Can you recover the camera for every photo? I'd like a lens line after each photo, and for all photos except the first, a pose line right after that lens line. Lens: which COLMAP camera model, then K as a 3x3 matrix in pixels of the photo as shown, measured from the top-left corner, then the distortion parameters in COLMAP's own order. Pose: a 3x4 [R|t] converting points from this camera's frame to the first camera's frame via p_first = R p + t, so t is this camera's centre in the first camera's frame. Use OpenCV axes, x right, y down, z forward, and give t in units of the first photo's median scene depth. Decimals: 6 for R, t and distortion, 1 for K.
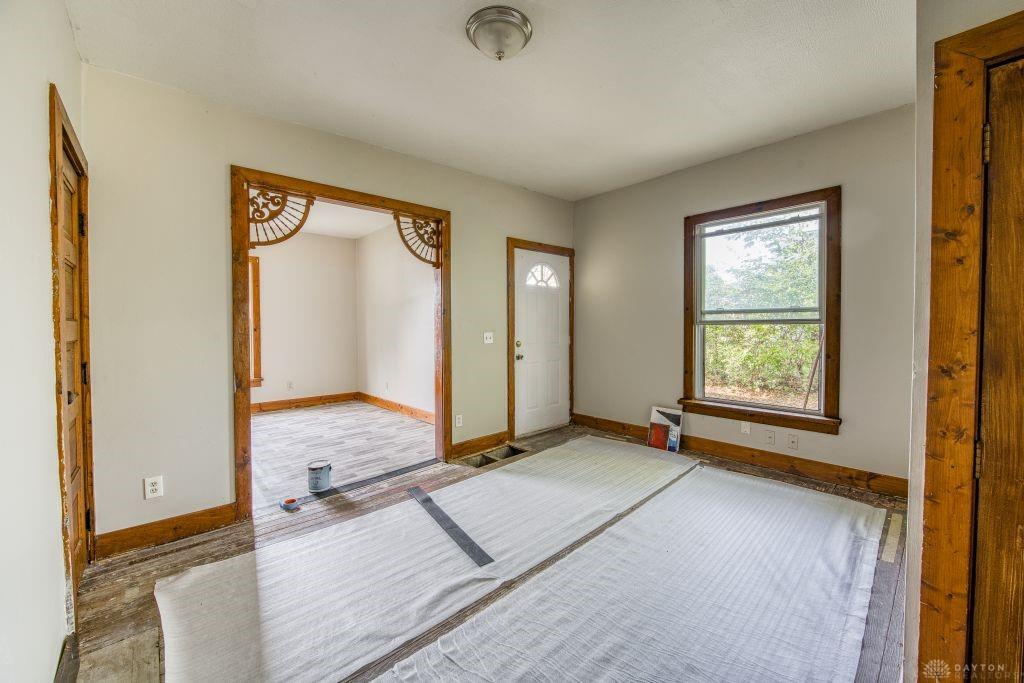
lens RADIAL K [[401.0, 0, 514.3], [0, 401.0, 335.8], [0, 0, 1]] dist [-0.001187, -0.000159]
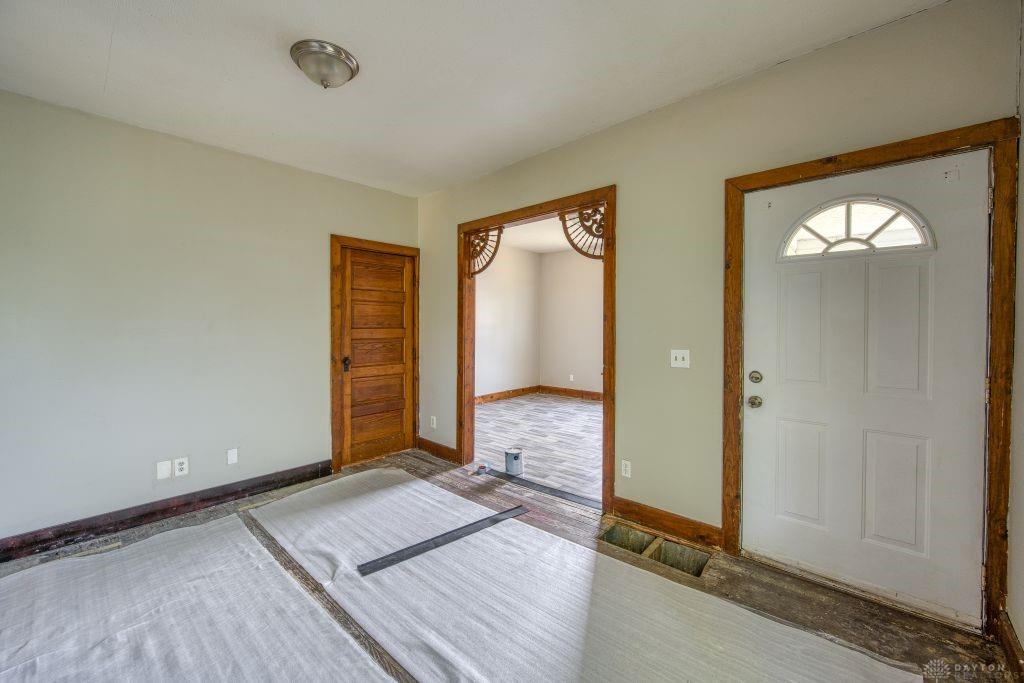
lens RADIAL K [[403.3, 0, 514.7], [0, 403.3, 325.9], [0, 0, 1]] dist [-0.000594, -0.000195]
pose [[0.100548, 0.014401, -0.994828, 0.603262], [-0.027578, 0.999551, 0.011682, -0.051501], [0.994550, 0.026261, 0.100900, 0.777318]]
